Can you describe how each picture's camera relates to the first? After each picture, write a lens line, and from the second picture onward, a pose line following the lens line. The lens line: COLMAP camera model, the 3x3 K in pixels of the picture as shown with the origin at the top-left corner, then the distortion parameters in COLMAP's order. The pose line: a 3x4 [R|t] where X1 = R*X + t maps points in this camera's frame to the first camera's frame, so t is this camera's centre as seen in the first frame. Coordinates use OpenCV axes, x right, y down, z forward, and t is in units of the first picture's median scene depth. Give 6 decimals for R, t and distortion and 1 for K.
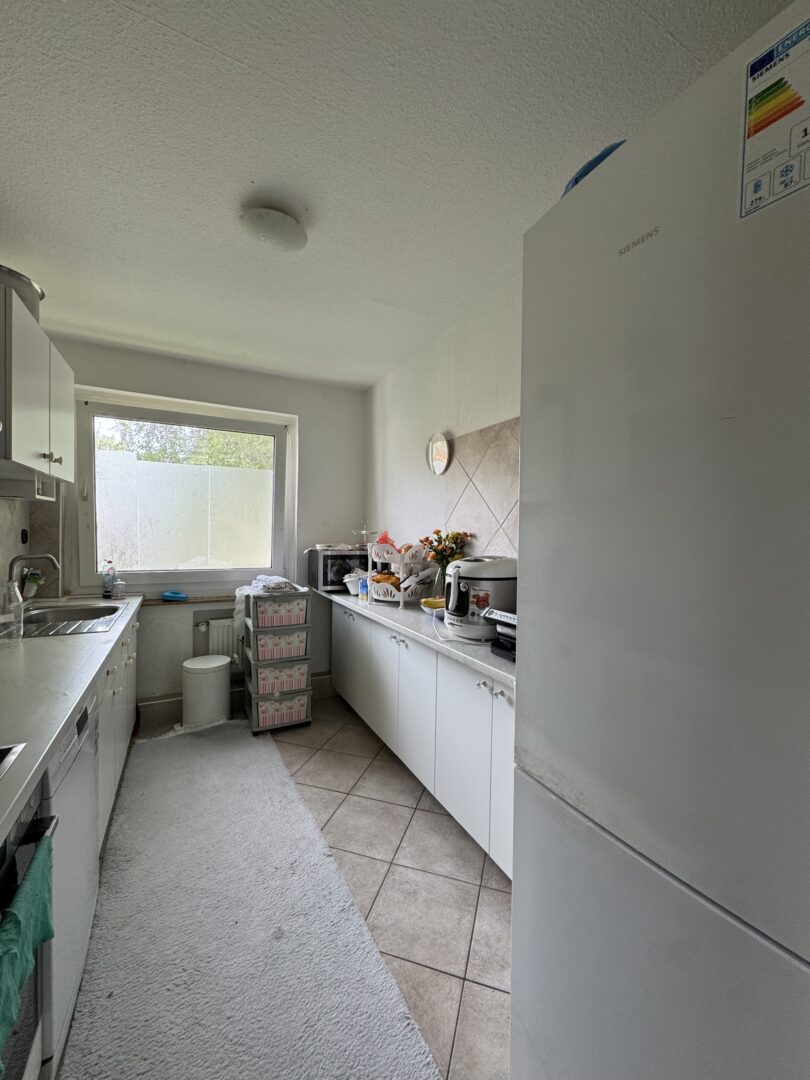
lens RADIAL K [[429.7, 0, 404.8], [0, 429.7, 541.6], [0, 0, 1]] dist [-0.000793, 0.000334]
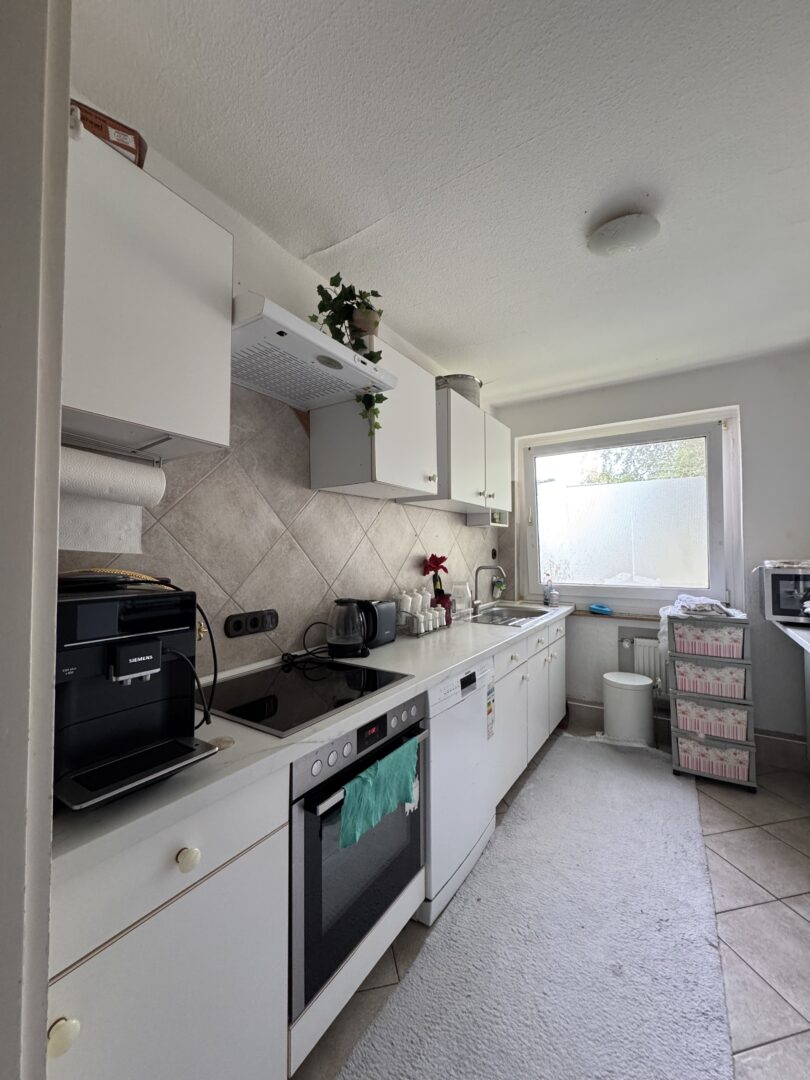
lens RADIAL K [[429.7, 0, 406.3], [0, 429.7, 541.3], [0, 0, 1]] dist [-0.000793, 0.000334]
pose [[0.500595, -0.040117, -0.864752, 0.158283], [-0.008355, 0.998655, -0.051166, 0.018750], [0.865641, 0.032839, 0.499586, 0.054760]]
